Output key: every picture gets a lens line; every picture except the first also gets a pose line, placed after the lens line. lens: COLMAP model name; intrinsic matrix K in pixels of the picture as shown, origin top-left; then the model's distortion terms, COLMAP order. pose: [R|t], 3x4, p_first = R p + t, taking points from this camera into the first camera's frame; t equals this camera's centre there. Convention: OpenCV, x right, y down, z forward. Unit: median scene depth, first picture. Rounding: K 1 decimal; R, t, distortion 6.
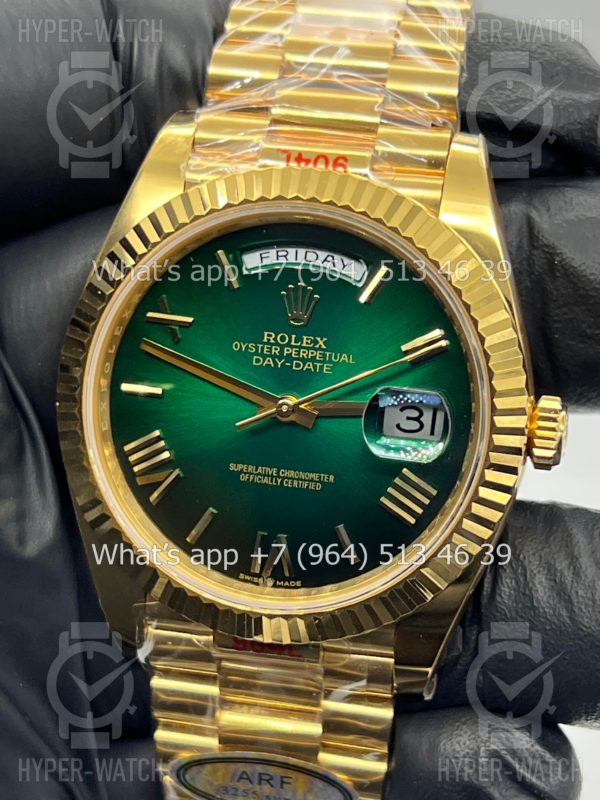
lens RADIAL K [[1773.5, 0, 308.6], [0, 1773.5, 424.3], [0, 0, 1]] dist [0.036912, 0.000000]
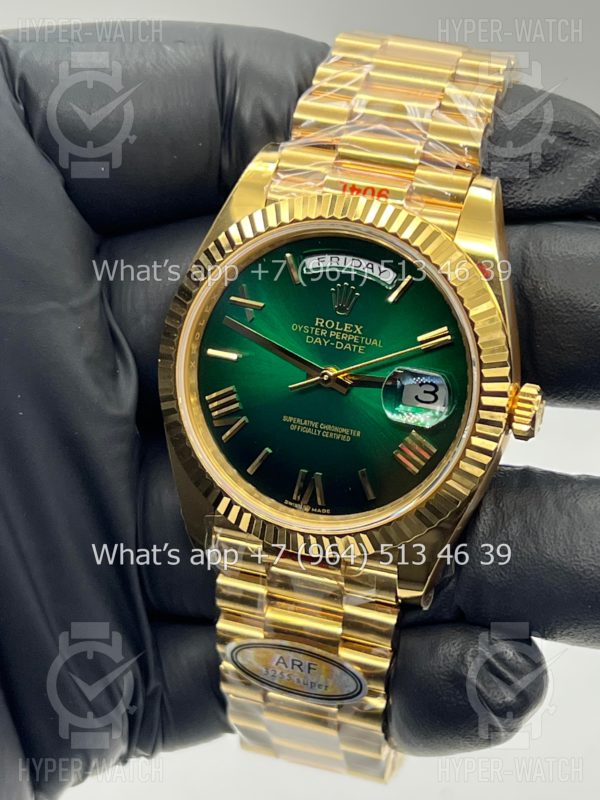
lens RADIAL K [[1773.5, 0, 299.0], [0, 1773.5, 395.3], [0, 0, 1]] dist [0.036912, 0.000000]
pose [[0.990308, 0.081278, -0.112622, 0.114498], [-0.082318, 0.996595, -0.004605, 0.012069], [0.111864, 0.013831, 0.993627, -0.305679]]
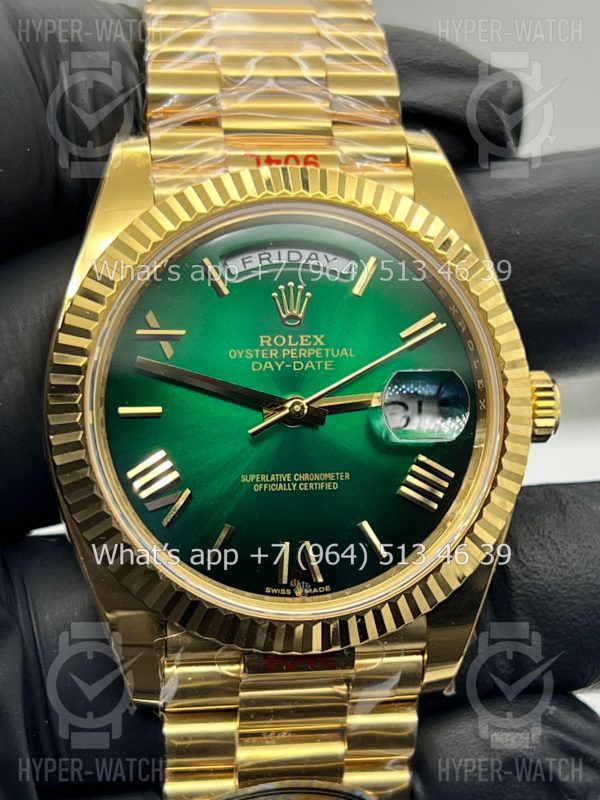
lens RADIAL K [[1773.5, 0, 314.9], [0, 1773.5, 432.2], [0, 0, 1]] dist [0.036912, 0.000000]
pose [[0.948250, -0.115759, 0.295670, -0.290429], [0.148964, 0.984526, -0.092290, 0.094496], [-0.280412, 0.131559, 0.950821, 0.068920]]
